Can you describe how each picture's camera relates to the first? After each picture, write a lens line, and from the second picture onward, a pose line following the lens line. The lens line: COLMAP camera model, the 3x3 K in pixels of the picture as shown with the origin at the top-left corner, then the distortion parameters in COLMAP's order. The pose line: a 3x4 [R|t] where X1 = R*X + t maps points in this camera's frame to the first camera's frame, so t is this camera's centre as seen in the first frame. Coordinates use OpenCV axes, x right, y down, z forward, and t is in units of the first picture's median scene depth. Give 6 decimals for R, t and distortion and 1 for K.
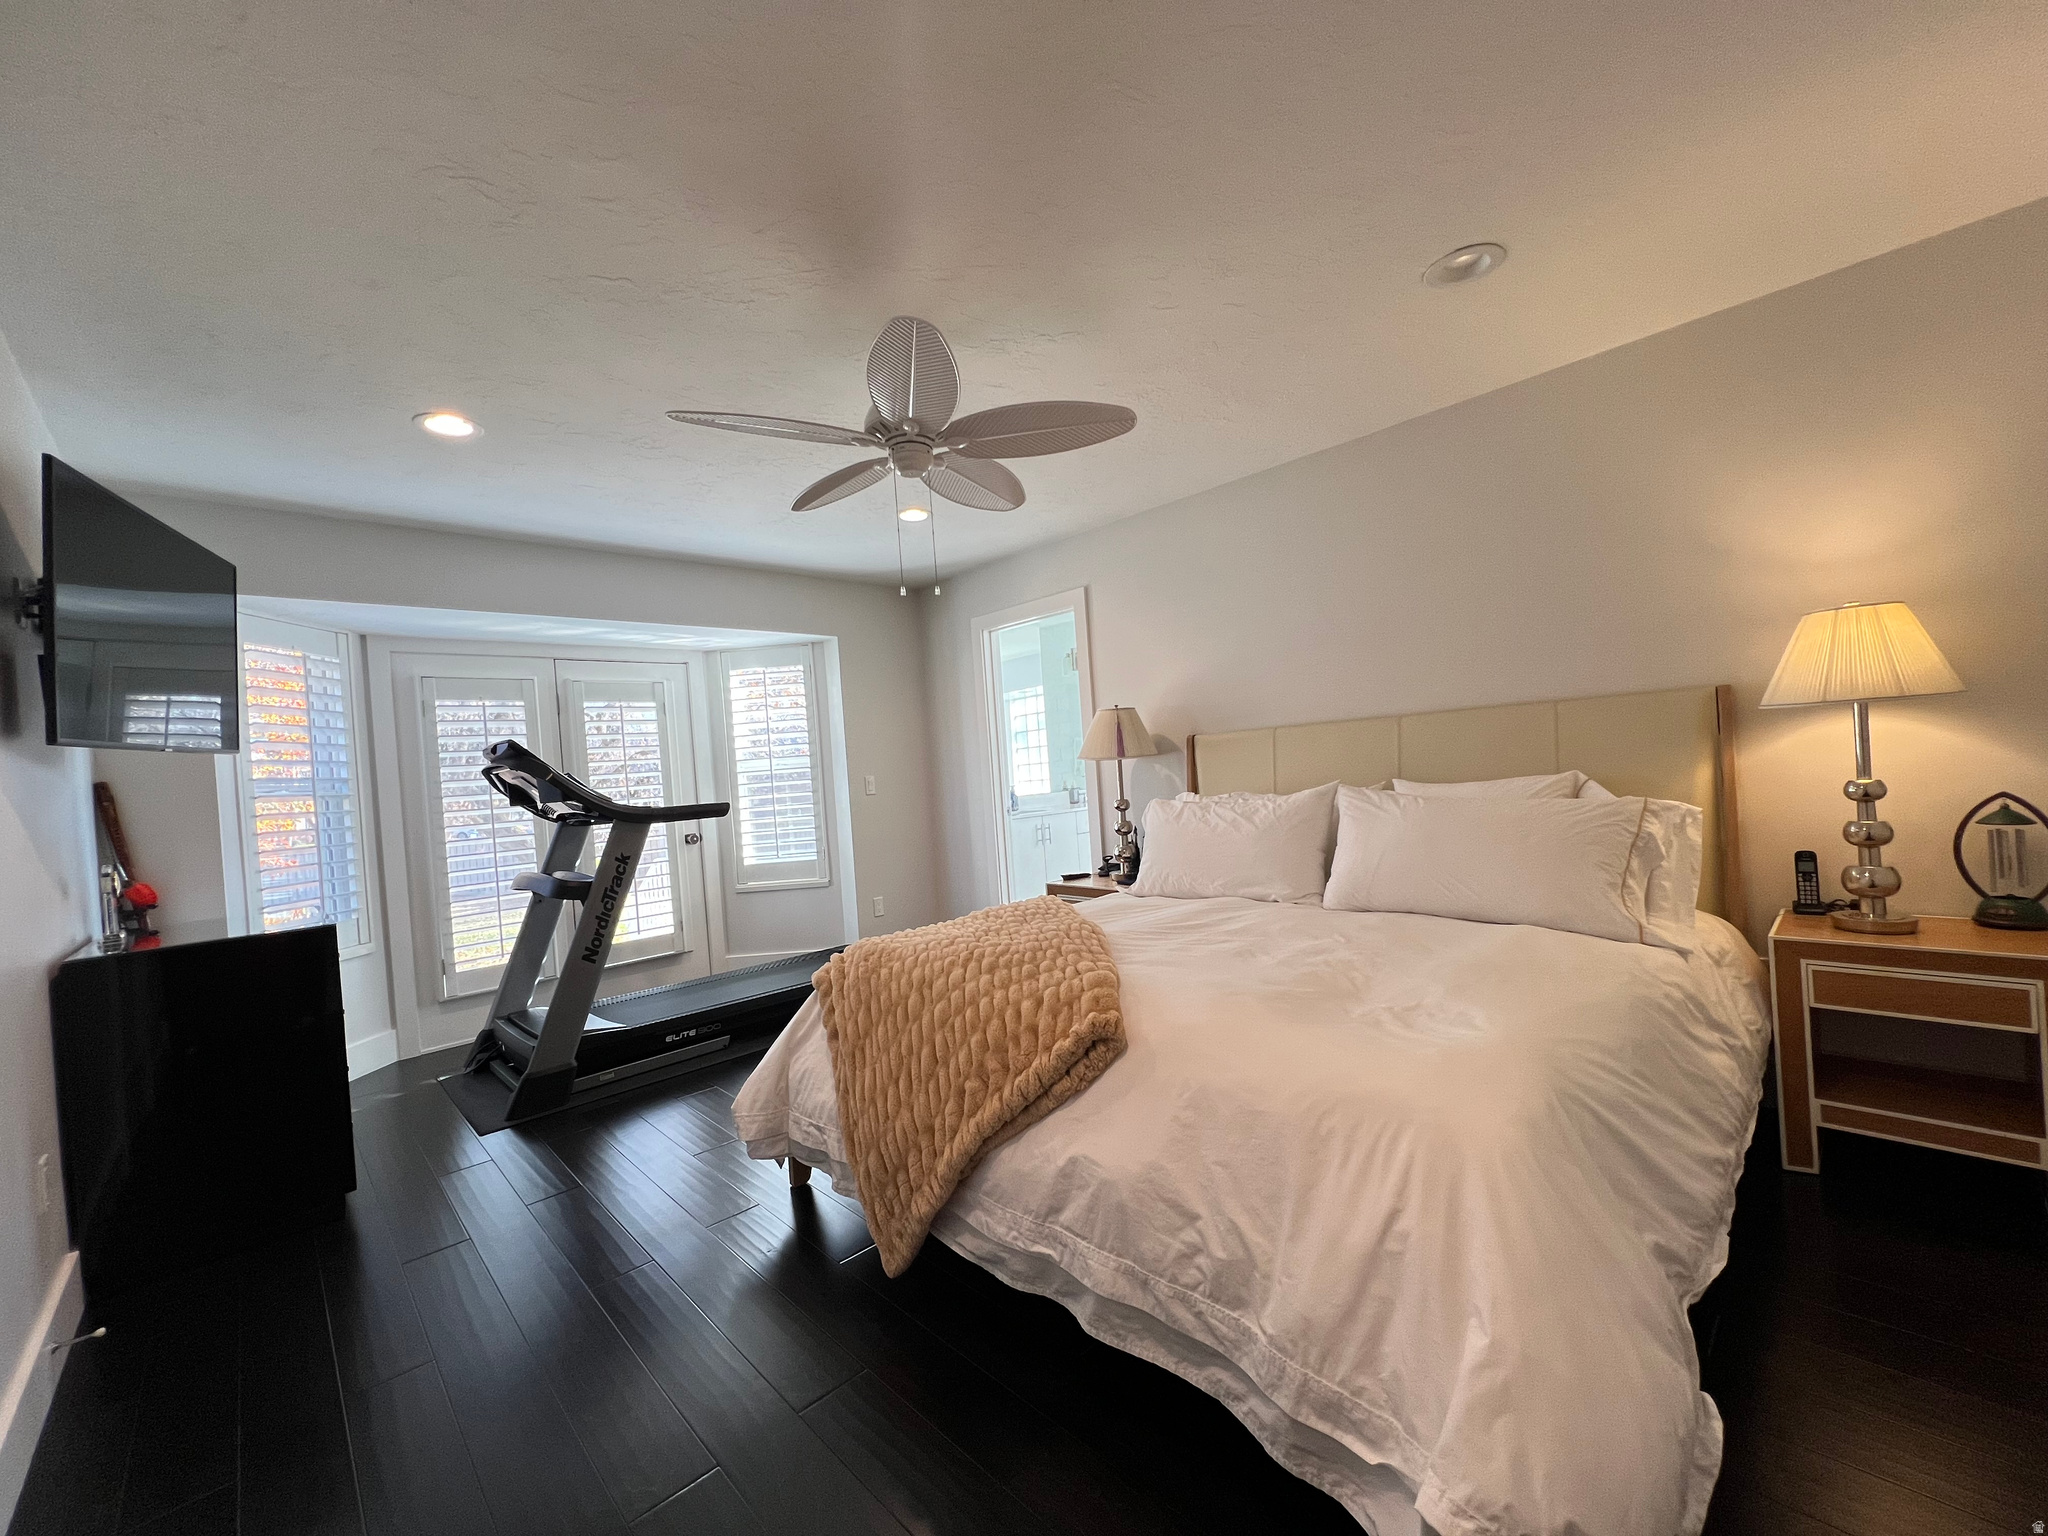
lens RADIAL K [[818.3, 0, 1024.2], [0, 818.3, 773.7], [0, 0, 1]] dist [-0.001490, 0.000466]
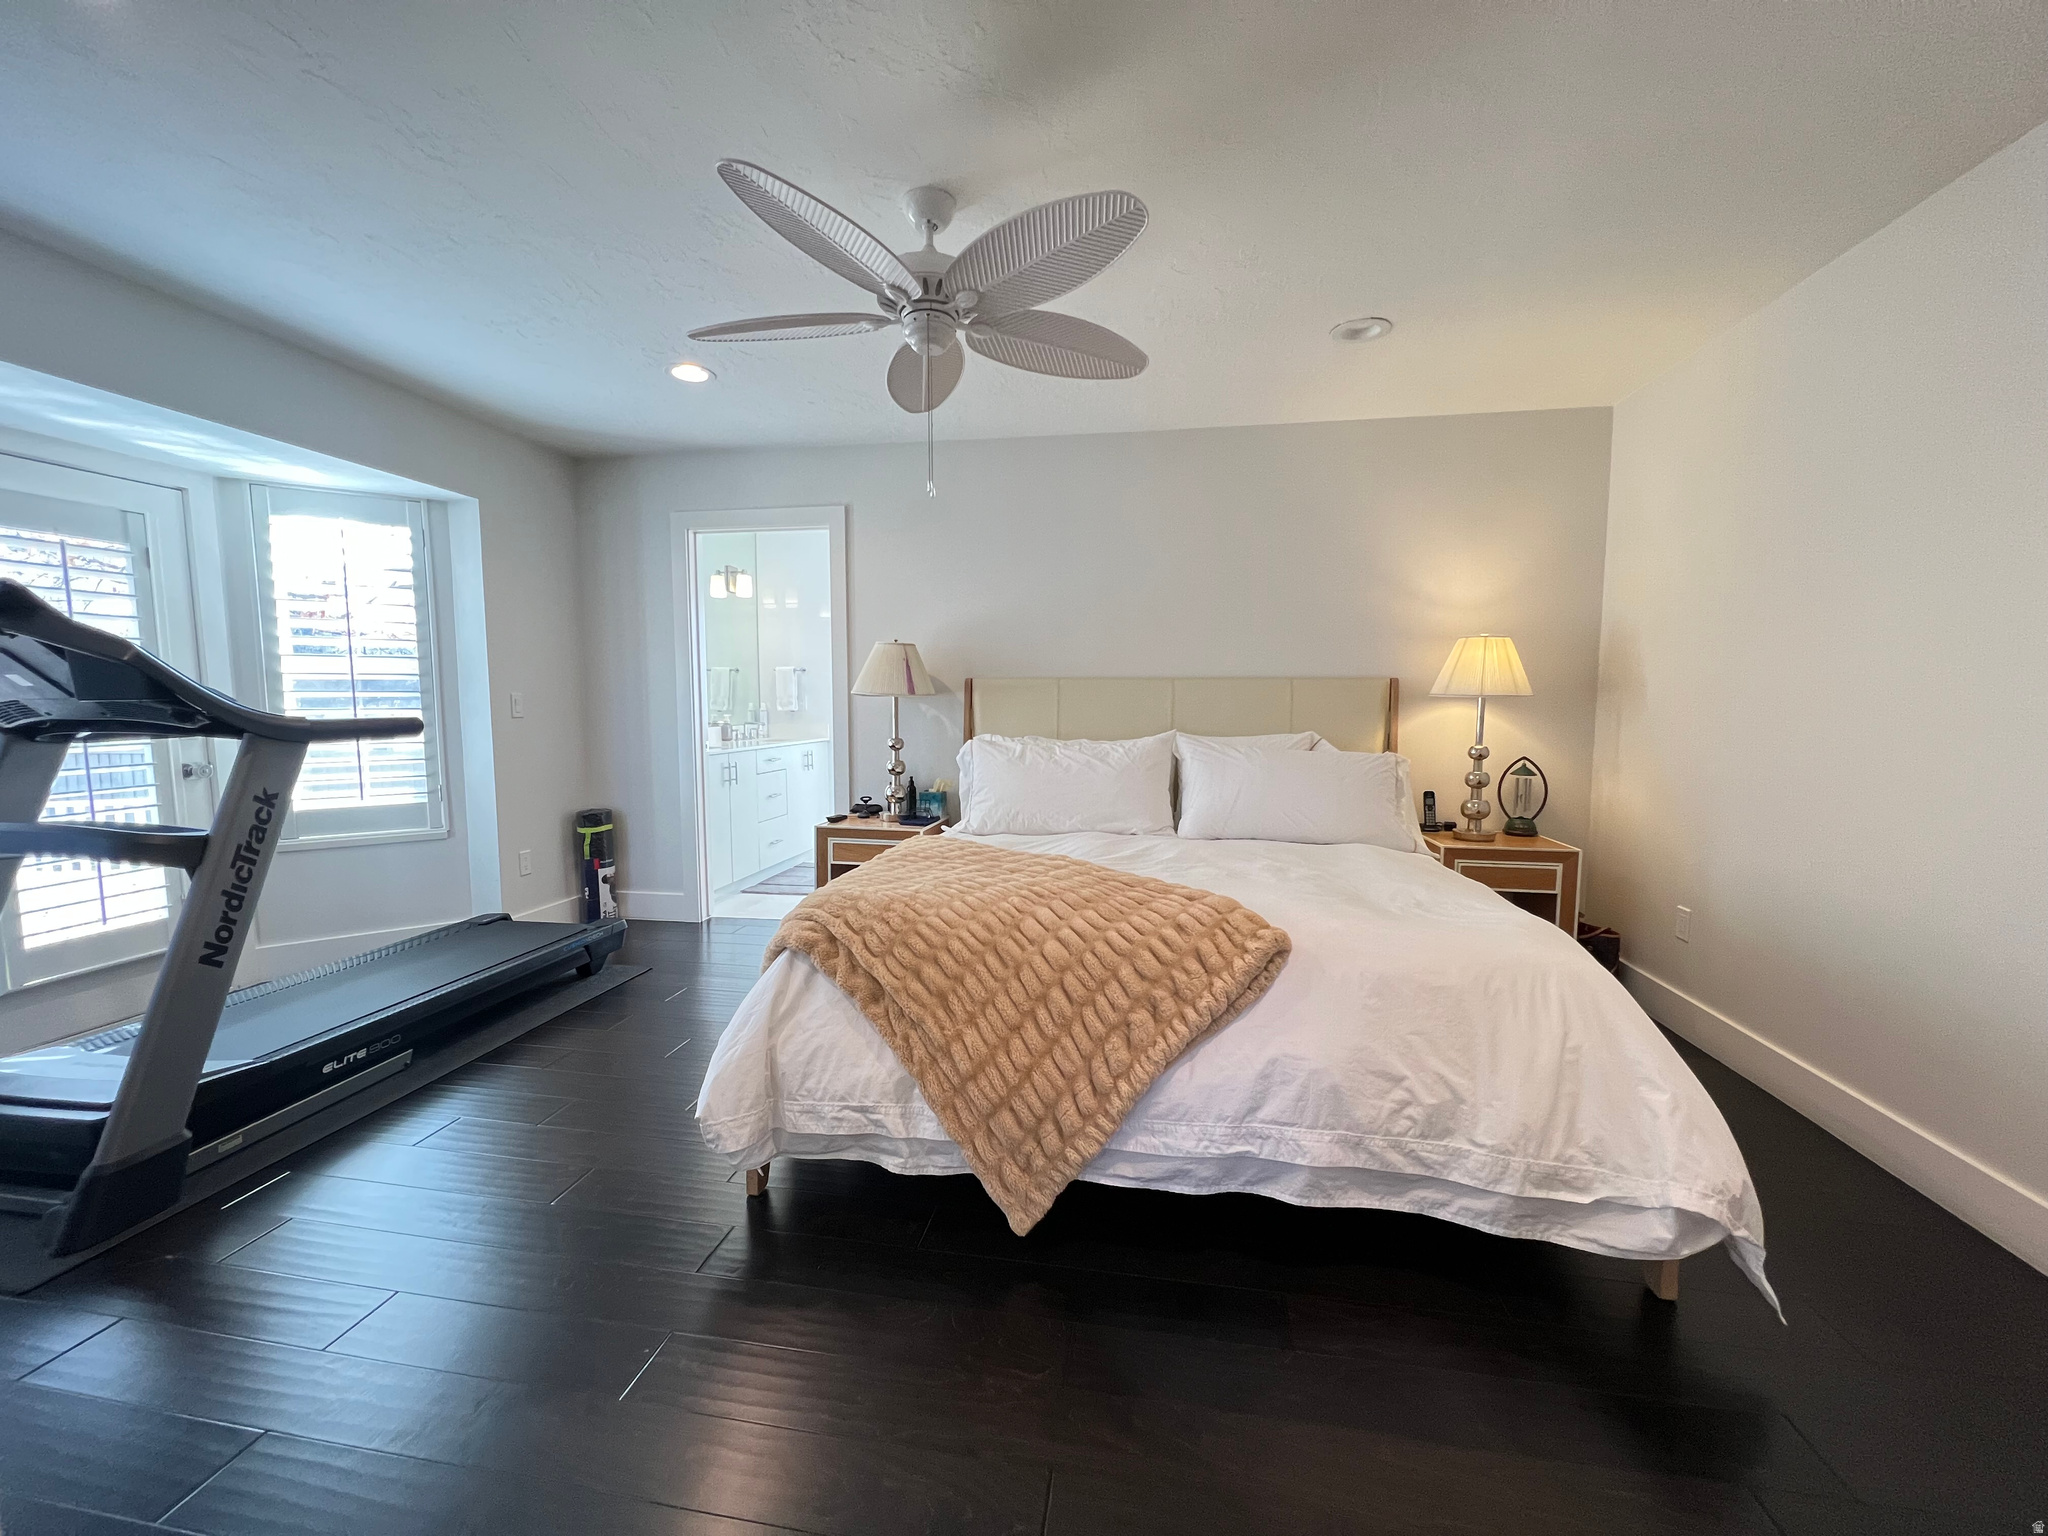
lens RADIAL K [[818.3, 0, 1025.3], [0, 818.3, 775.5], [0, 0, 1]] dist [-0.001490, 0.000466]
pose [[0.801371, 0.016460, 0.597941, -0.639758], [-0.056690, 0.997212, 0.048526, 0.037595], [-0.595475, -0.072785, 0.800070, 0.248465]]
